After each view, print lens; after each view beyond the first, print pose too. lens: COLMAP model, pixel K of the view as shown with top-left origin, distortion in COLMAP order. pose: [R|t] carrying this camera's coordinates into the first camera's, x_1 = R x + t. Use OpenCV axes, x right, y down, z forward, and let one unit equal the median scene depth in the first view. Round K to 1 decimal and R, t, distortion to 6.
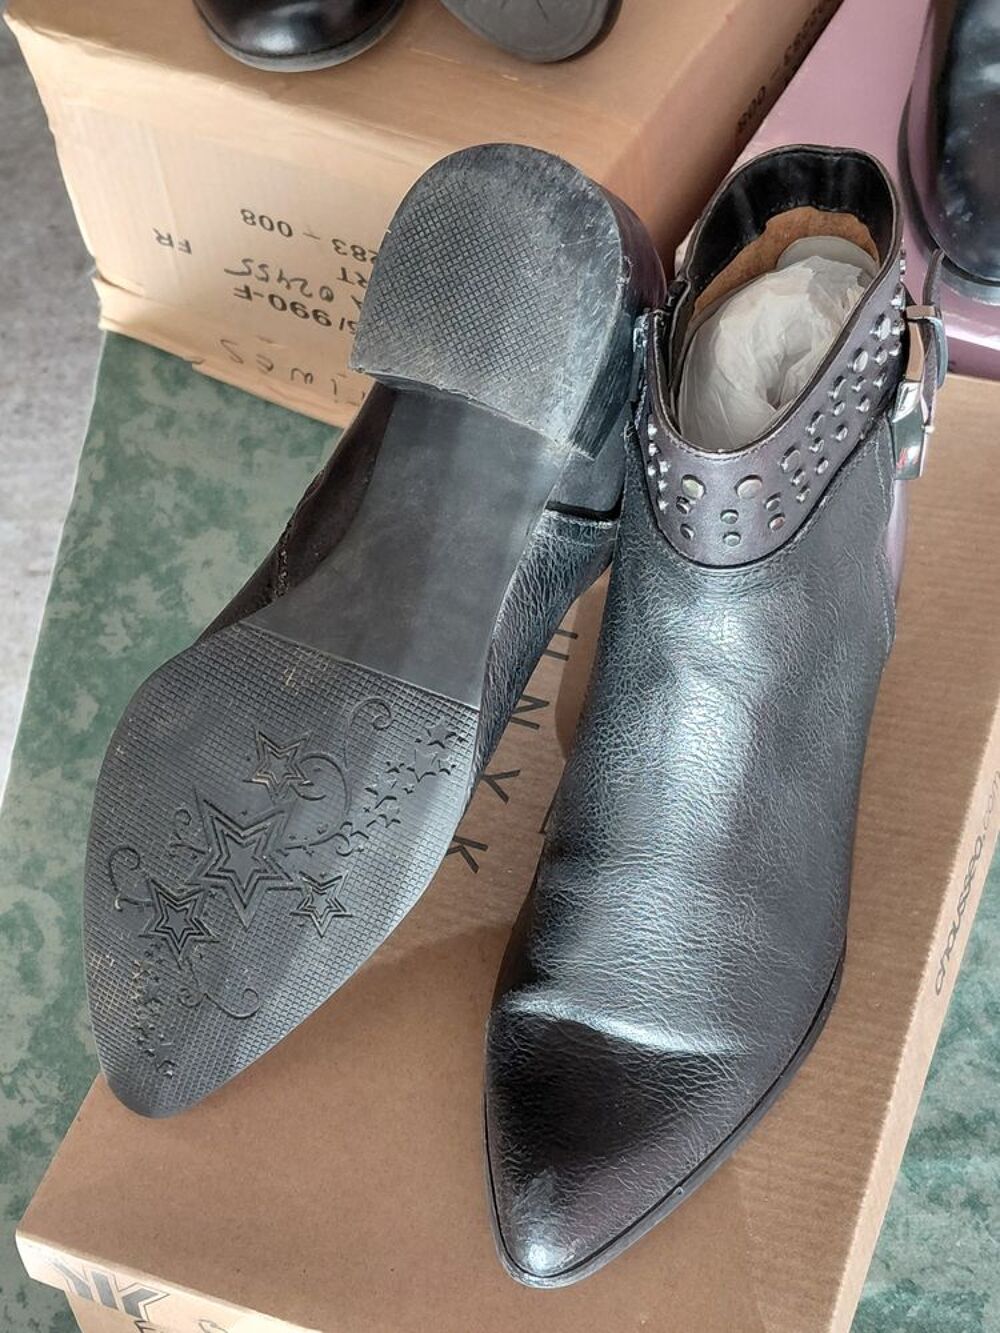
lens RADIAL K [[1970.6, 0, 492.3], [0, 1970.6, 674.8], [0, 0, 1]] dist [0.112447, 0.000000]
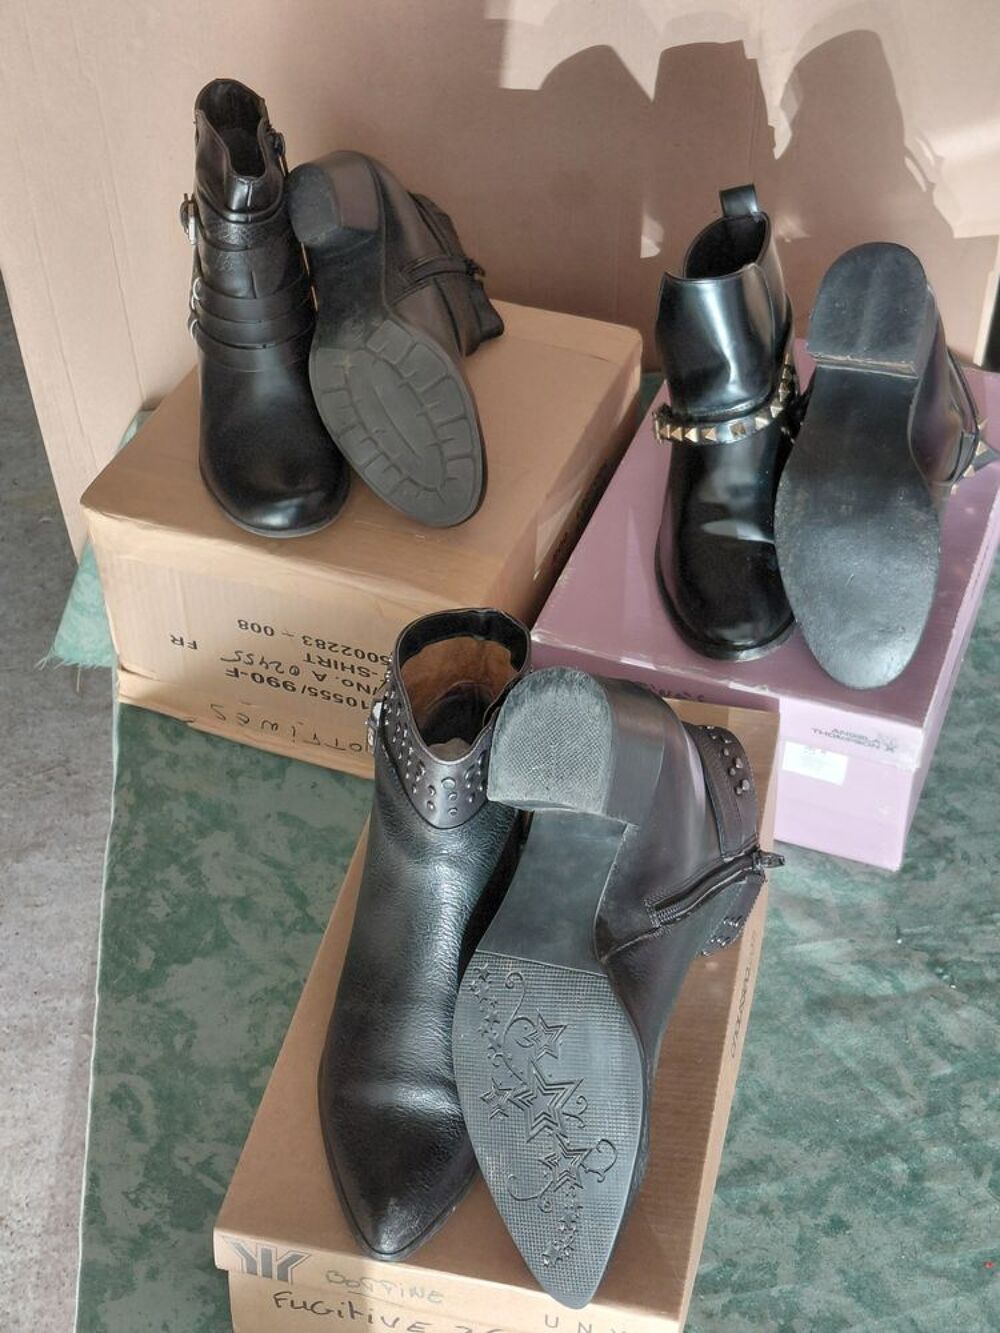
lens RADIAL K [[1970.6, 0, 497.4], [0, 1970.6, 663.8], [0, 0, 1]] dist [0.112447, 0.000000]
pose [[0.988315, -0.045953, 0.145334, -0.153032], [0.072423, 0.980542, -0.182460, 0.092812], [-0.134121, 0.190853, 0.972413, -0.509011]]
